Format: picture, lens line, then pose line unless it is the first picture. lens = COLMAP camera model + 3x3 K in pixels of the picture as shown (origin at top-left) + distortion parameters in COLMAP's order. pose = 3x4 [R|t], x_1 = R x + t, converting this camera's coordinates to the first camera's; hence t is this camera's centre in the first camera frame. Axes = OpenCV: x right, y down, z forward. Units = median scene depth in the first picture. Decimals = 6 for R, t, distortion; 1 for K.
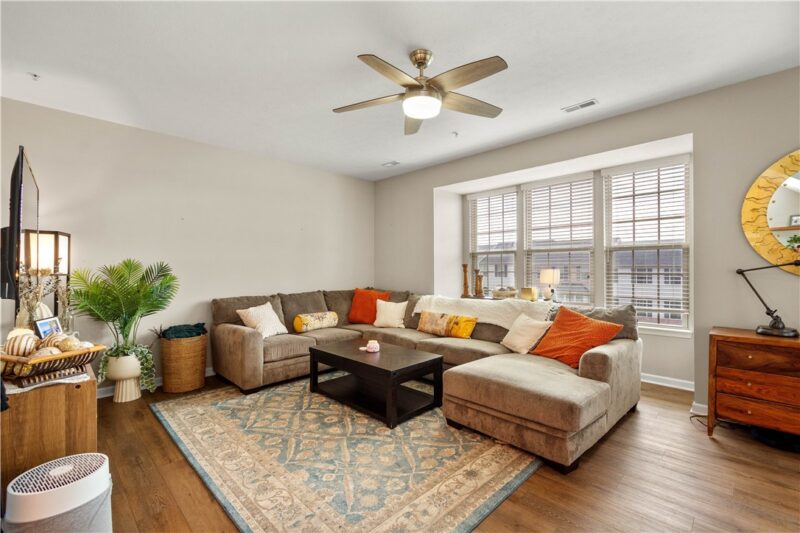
lens RADIAL K [[348.2, 0, 400.0], [0, 348.2, 266.5], [0, 0, 1]] dist [0.000441, 0.000074]
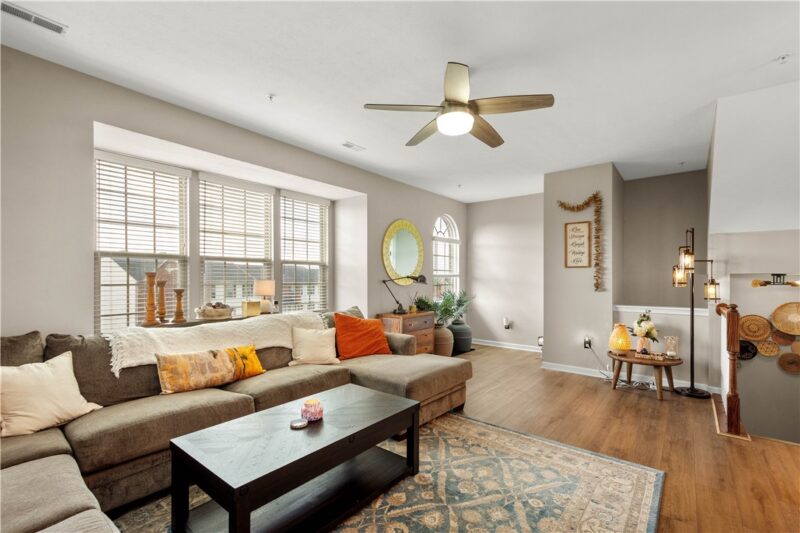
lens RADIAL K [[358.6, 0, 397.3], [0, 358.6, 277.4], [0, 0, 1]] dist [0.020204, 0.000107]
pose [[-0.107526, 0.004073, 0.994194, -0.875633], [-0.009415, 0.999943, -0.005115, 0.003092], [-0.994158, -0.009910, -0.107481, 1.139402]]
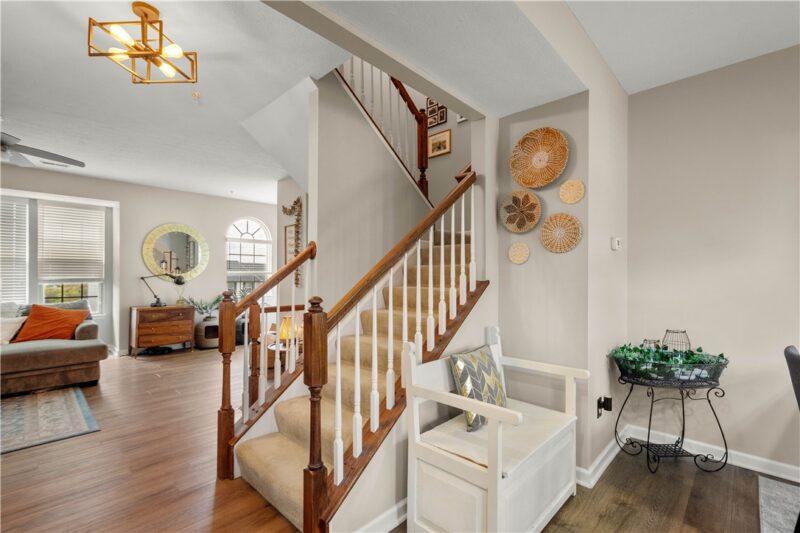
lens RADIAL K [[363.3, 0, 400.2], [0, 363.3, 273.8], [0, 0, 1]] dist [0.001582, 0.000406]
pose [[-0.021276, 0.010747, 0.999716, -1.186758], [-0.011751, 0.999870, -0.010998, -0.005149], [-0.999705, -0.011982, -0.021147, -0.463076]]
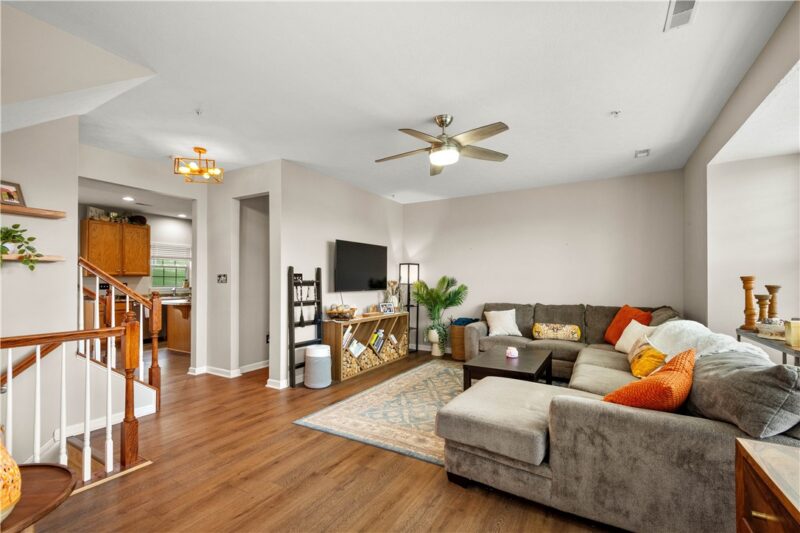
lens RADIAL K [[347.7, 0, 398.6], [0, 347.7, 279.3], [0, 0, 1]] dist [-0.001132, -0.000115]
pose [[0.257918, 0.001233, -0.966166, 1.115602], [0.003787, 0.999990, 0.002287, -0.011816], [0.966159, -0.004249, 0.257911, 0.448175]]
